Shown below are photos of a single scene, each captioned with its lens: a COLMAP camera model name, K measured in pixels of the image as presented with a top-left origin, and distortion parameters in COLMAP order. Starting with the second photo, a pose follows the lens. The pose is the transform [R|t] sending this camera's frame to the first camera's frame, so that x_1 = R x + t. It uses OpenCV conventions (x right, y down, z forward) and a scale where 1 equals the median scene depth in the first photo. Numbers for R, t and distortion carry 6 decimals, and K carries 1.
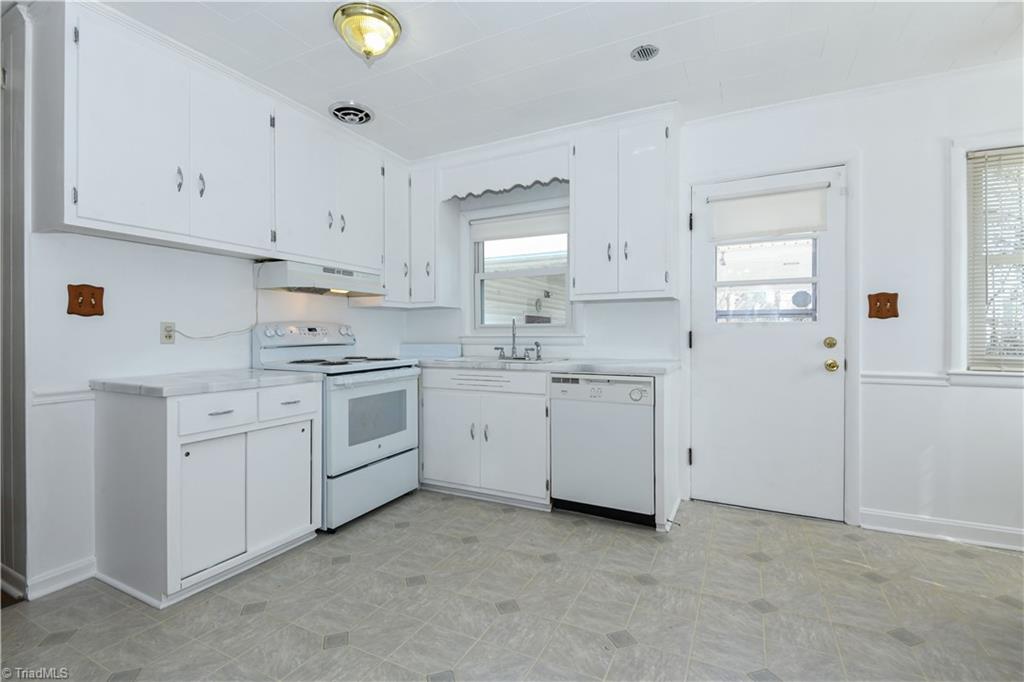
lens RADIAL K [[469.7, 0, 502.7], [0, 469.7, 334.7], [0, 0, 1]] dist [0.004993, -0.013006]
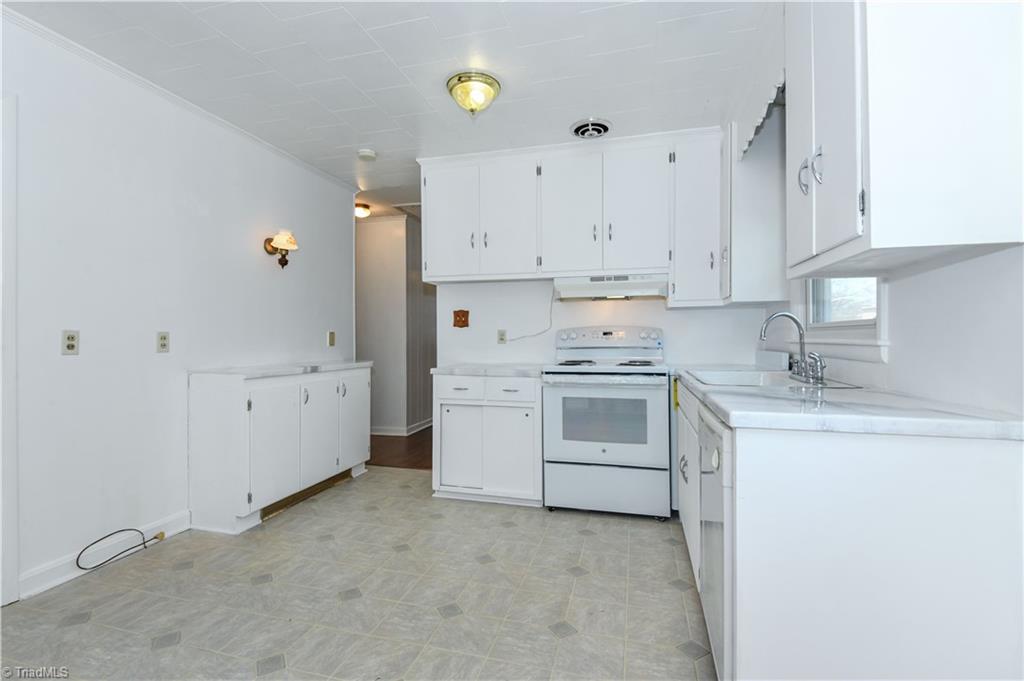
lens RADIAL K [[469.7, 0, 517.0], [0, 469.7, 336.7], [0, 0, 1]] dist [0.004993, -0.013006]
pose [[0.203288, -0.001134, -0.979118, 0.727563], [-0.003486, 0.999992, -0.001882, -0.001322], [0.979113, 0.003796, 0.203282, 0.668449]]
